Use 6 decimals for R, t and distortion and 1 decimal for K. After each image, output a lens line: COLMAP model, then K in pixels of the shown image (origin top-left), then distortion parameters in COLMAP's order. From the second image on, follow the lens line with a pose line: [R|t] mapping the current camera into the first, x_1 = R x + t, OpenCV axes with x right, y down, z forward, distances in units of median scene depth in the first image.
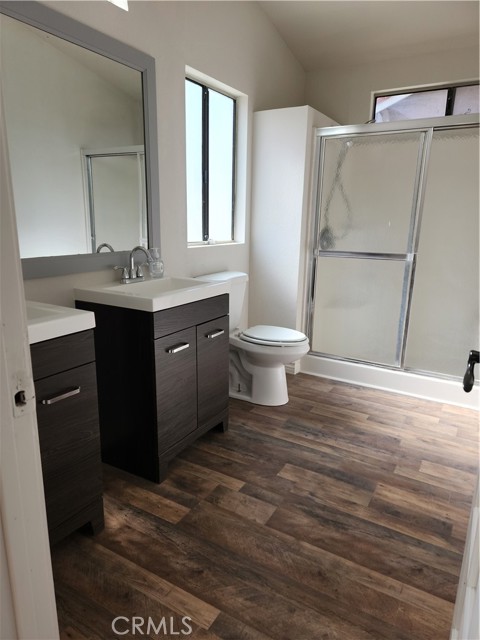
lens RADIAL K [[436.6, 0, 250.8], [0, 436.6, 321.4], [0, 0, 1]] dist [0.071389, -0.068166]
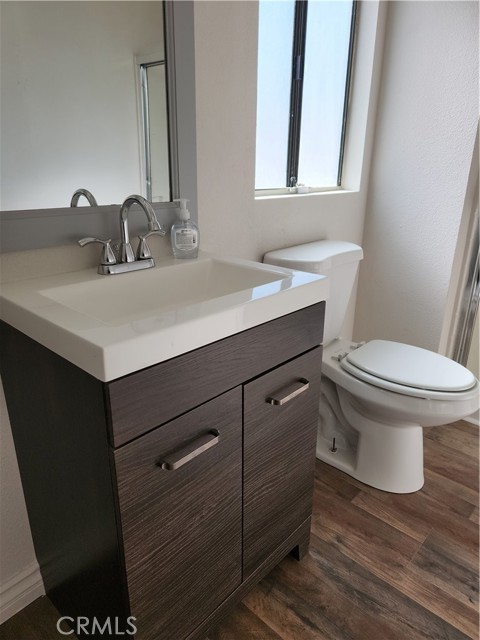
lens RADIAL K [[436.6, 0, 250.8], [0, 436.6, 321.4], [0, 0, 1]] dist [0.071389, -0.068166]
pose [[0.974734, 0.066206, -0.213330, -0.023310], [-0.043711, 0.993136, 0.108492, -0.079841], [0.219048, -0.096426, 0.970938, 0.476029]]
